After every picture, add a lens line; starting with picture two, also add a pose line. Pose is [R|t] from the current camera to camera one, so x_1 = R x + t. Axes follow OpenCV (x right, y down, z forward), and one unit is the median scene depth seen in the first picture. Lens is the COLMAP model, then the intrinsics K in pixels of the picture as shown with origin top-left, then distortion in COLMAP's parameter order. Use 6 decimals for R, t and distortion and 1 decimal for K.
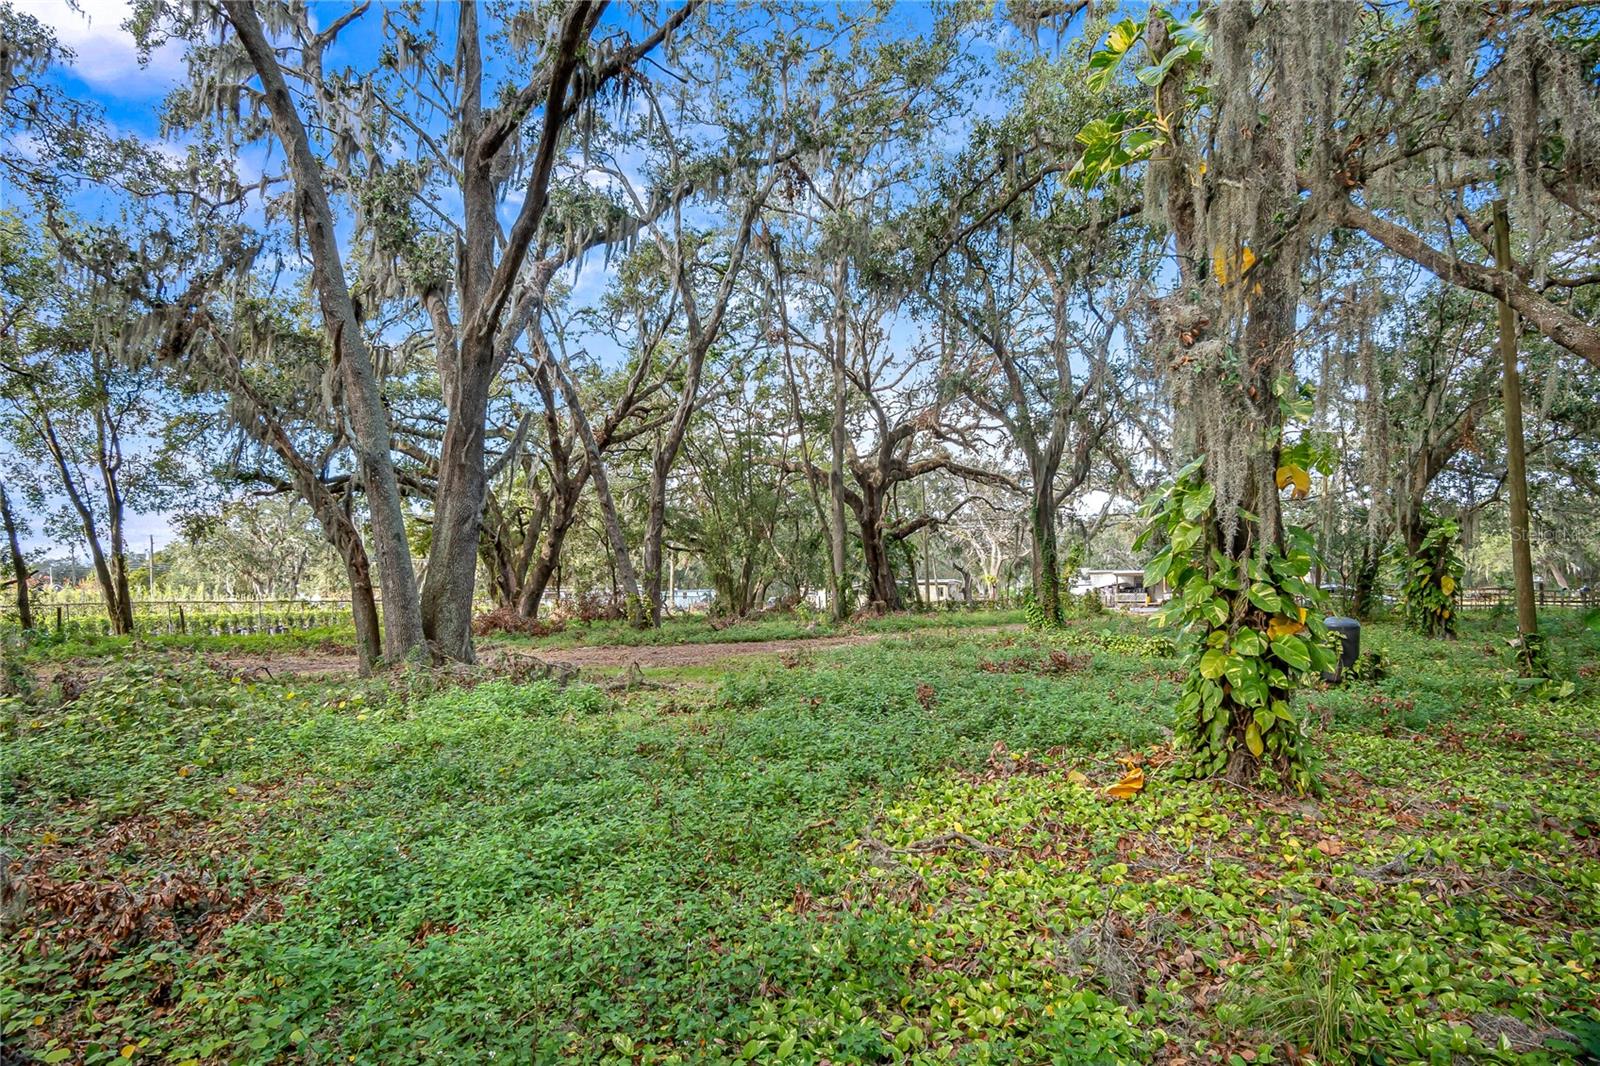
lens RADIAL K [[888.1, 0, 842.6], [0, 888.1, 516.7], [0, 0, 1]] dist [-0.025653, -0.000192]
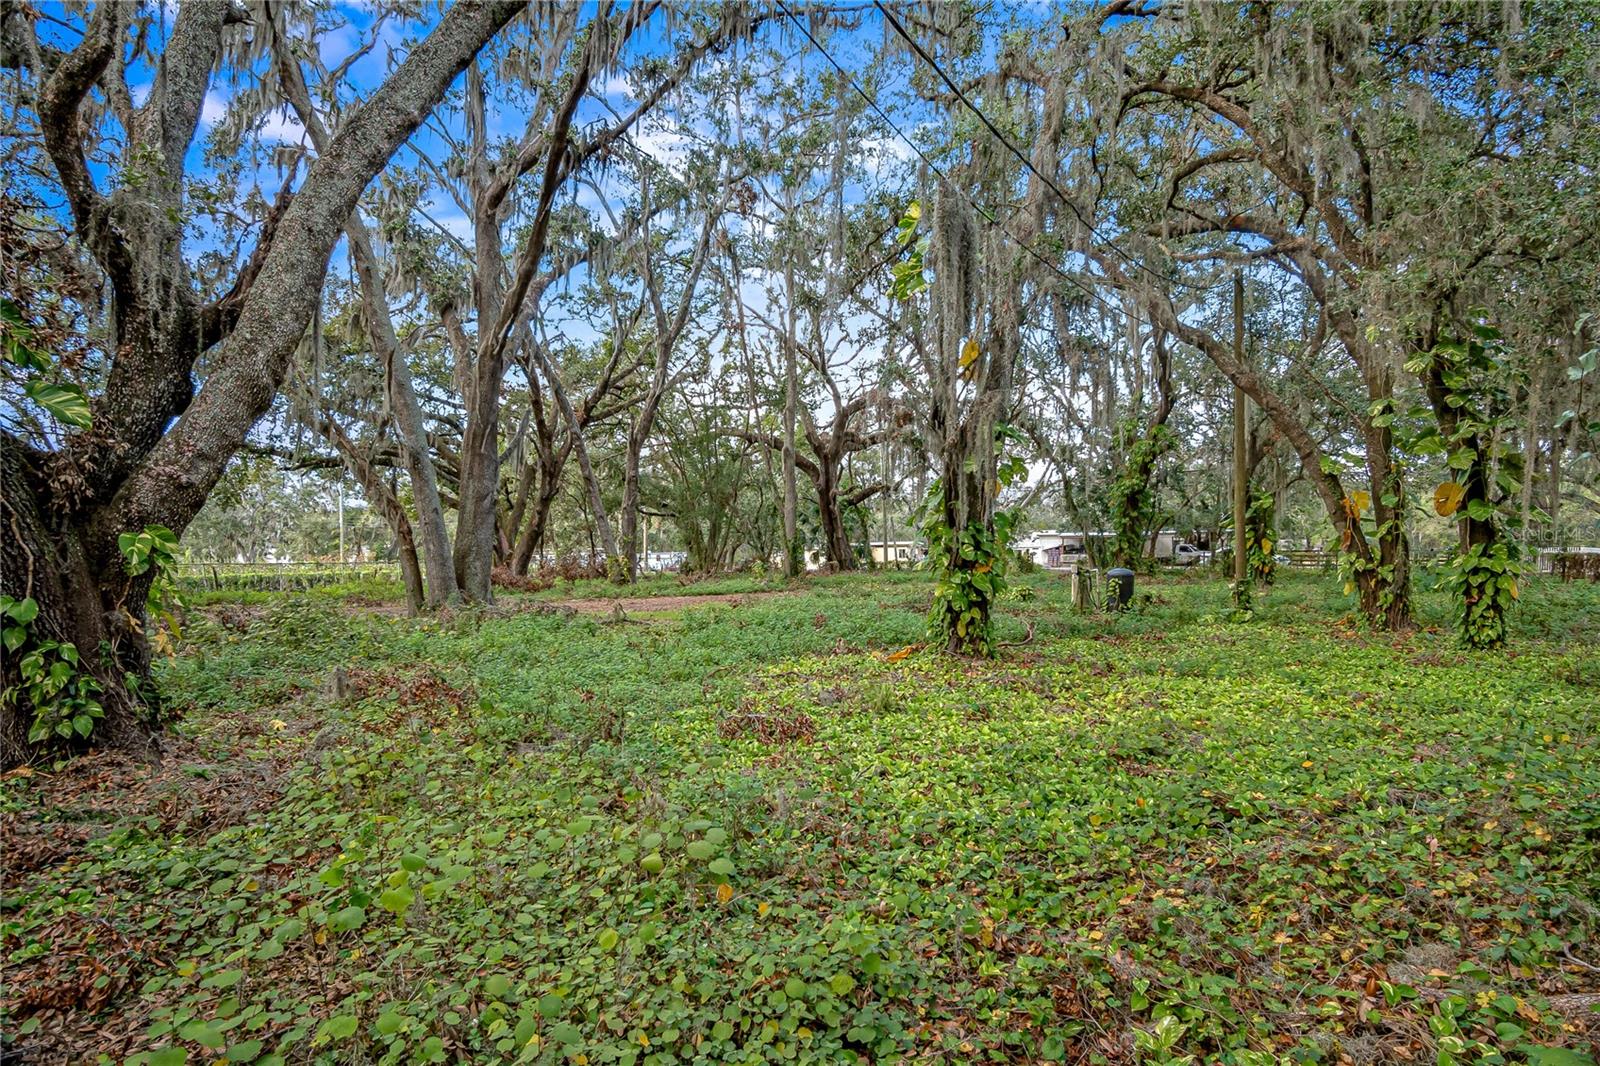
lens RADIAL K [[888.1, 0, 797.0], [0, 888.1, 535.7], [0, 0, 1]] dist [-0.025653, -0.000192]
pose [[0.999788, -0.002484, -0.020418, 0.020986], [0.003779, 0.997968, 0.063609, -0.008011], [0.020219, -0.063672, 0.997766, -0.110623]]
